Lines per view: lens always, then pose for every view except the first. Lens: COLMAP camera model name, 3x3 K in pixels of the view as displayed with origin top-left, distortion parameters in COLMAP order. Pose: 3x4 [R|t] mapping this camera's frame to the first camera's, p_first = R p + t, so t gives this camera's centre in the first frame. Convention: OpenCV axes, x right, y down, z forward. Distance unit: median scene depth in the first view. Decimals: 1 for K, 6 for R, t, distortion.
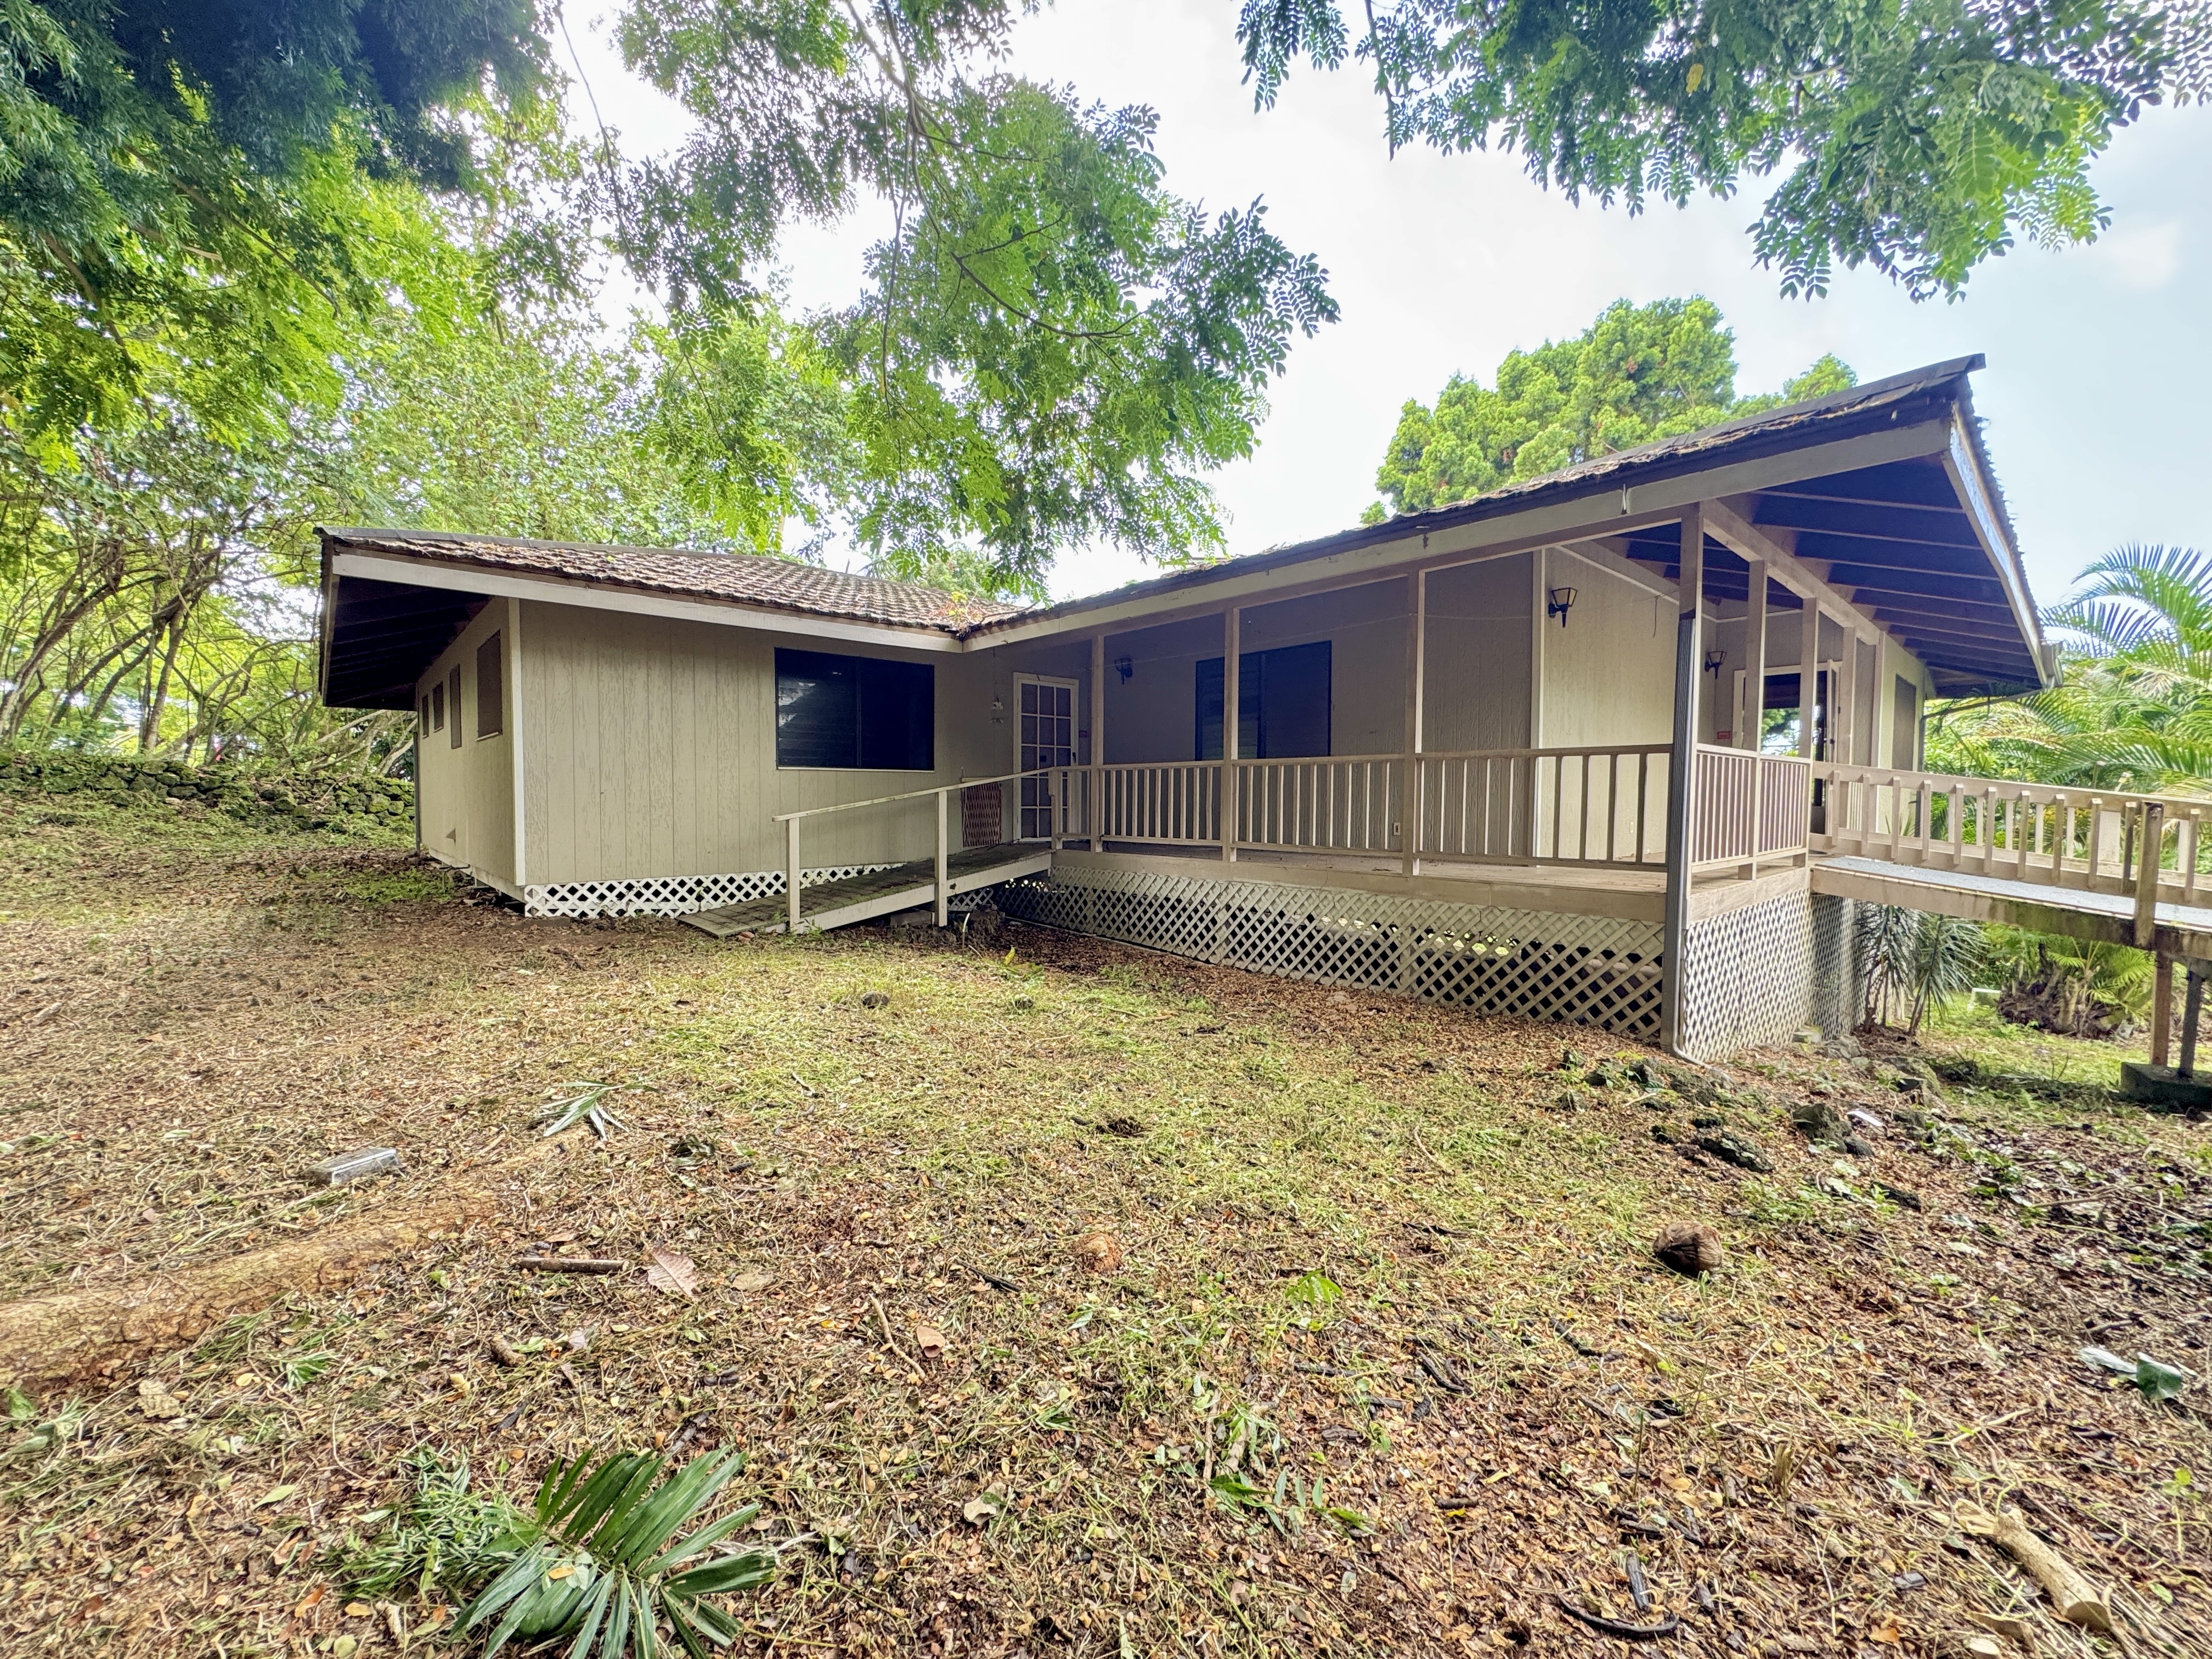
lens RADIAL K [[886.9, 0, 1120.7], [0, 886.9, 822.1], [0, 0, 1]] dist [-0.001396, -0.000035]
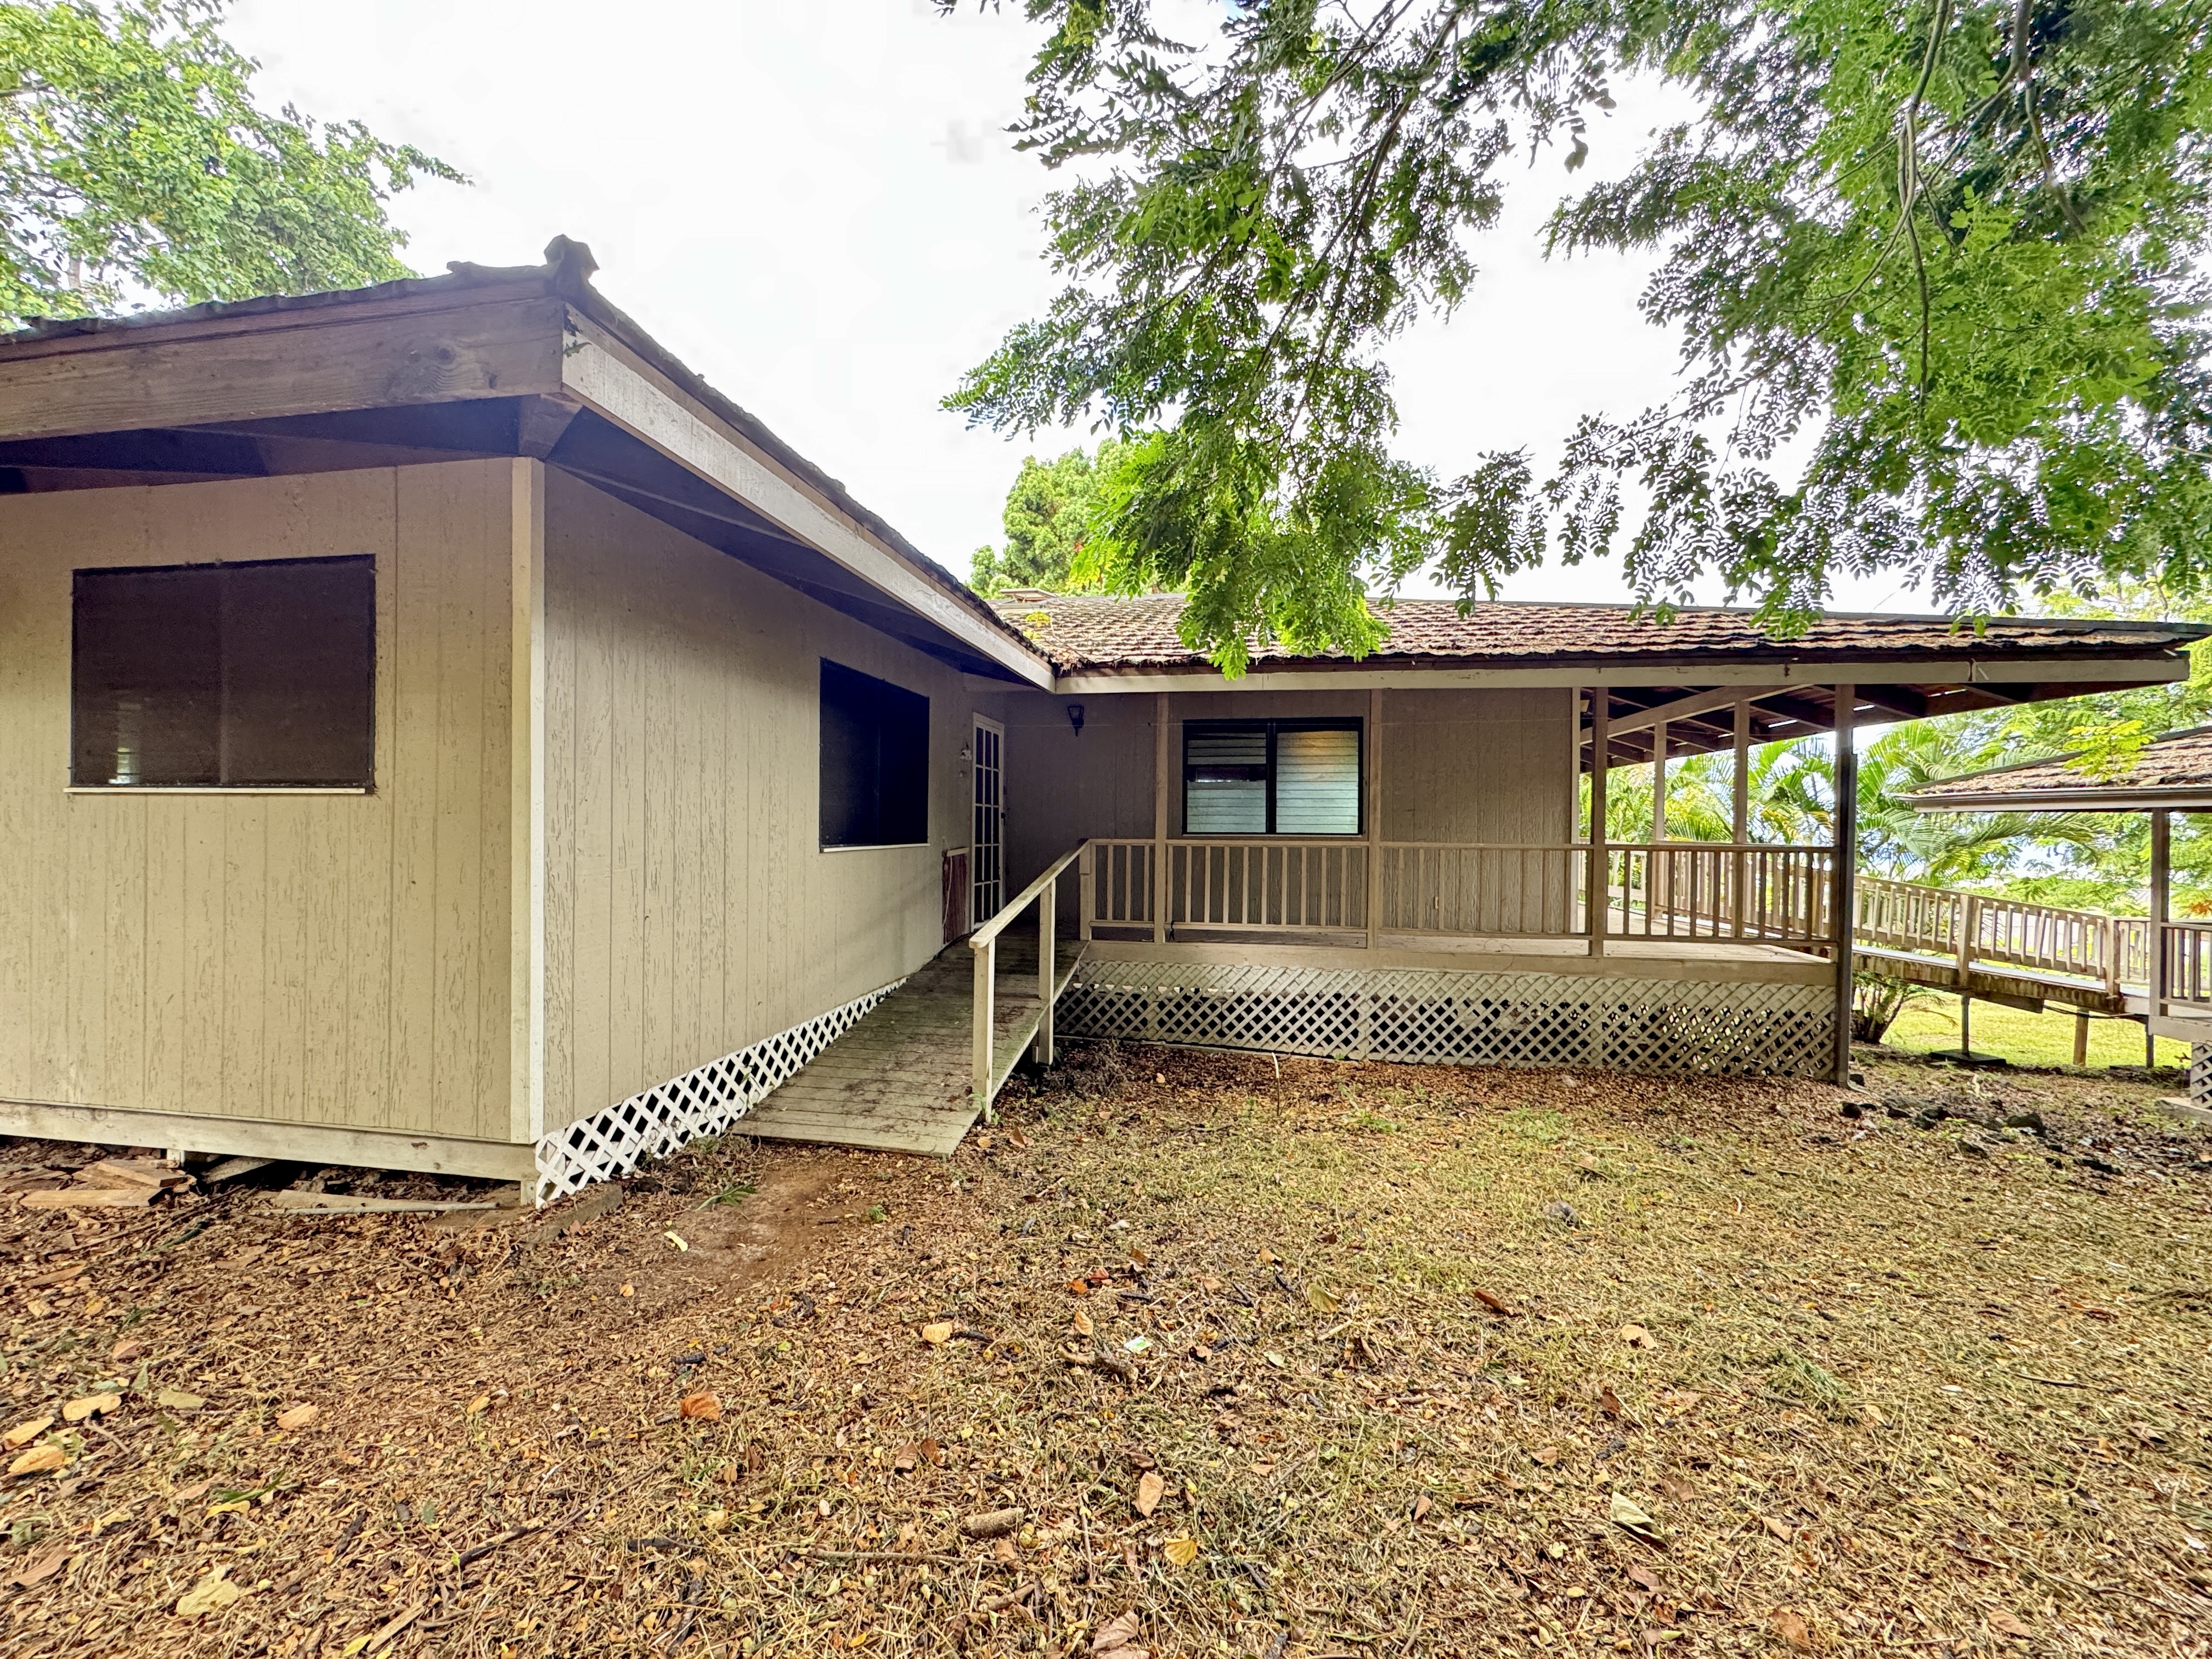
lens RADIAL K [[886.9, 0, 1107.6], [0, 886.9, 837.1], [0, 0, 1]] dist [-0.001396, -0.000035]
pose [[0.758755, 0.001419, 0.651374, -0.697664], [0.001273, 0.999992, -0.003662, -0.073162], [-0.651374, 0.003608, 0.758748, 0.444215]]
